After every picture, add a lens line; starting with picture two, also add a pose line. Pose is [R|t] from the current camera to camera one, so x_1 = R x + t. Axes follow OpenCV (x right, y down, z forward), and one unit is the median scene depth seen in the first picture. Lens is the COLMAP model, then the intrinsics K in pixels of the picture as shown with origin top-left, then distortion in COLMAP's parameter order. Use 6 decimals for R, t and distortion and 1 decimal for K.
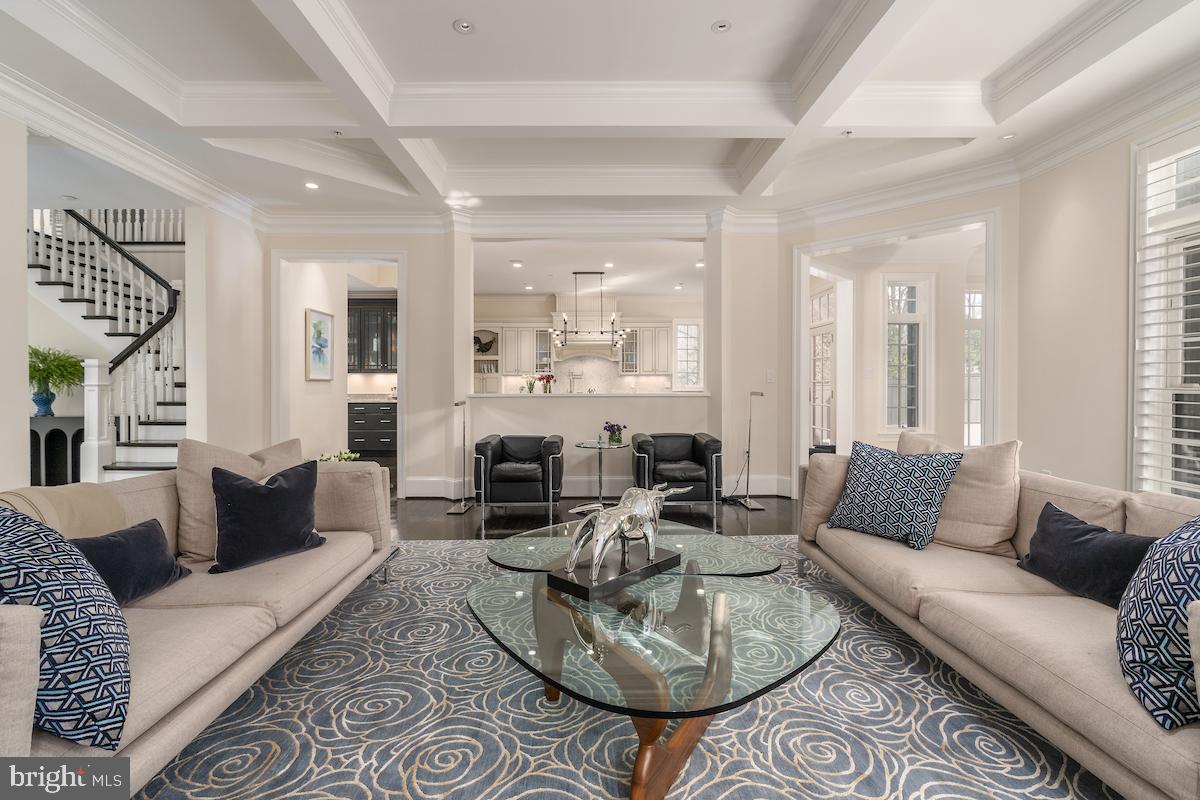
lens RADIAL K [[550.7, 0, 596.6], [0, 550.7, 392.0], [0, 0, 1]] dist [-0.005983, 0.001482]
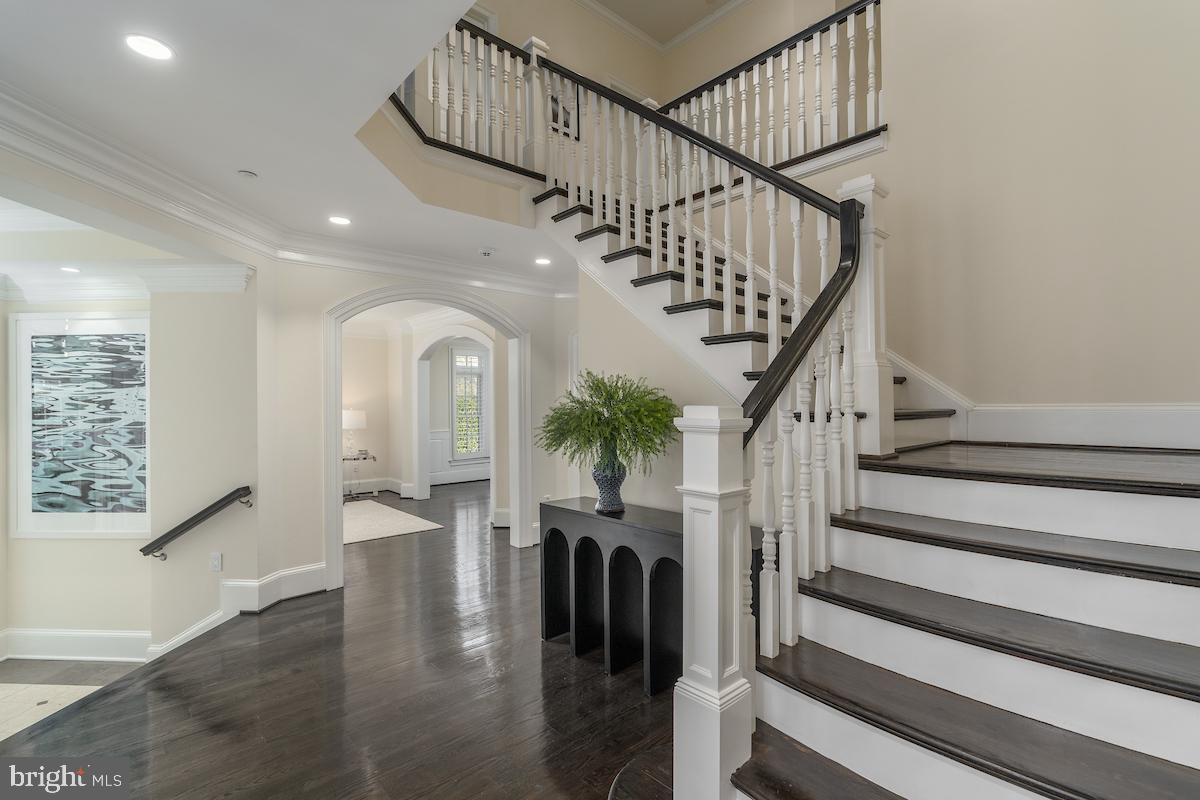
lens RADIAL K [[550.7, 0, 604.1], [0, 550.7, 400.9], [0, 0, 1]] dist [-0.005983, 0.001482]
pose [[0.665601, -0.011060, -0.746226, -0.619569], [0.004025, 0.999929, -0.011230, -0.050208], [0.746297, 0.004471, 0.665598, 0.644408]]
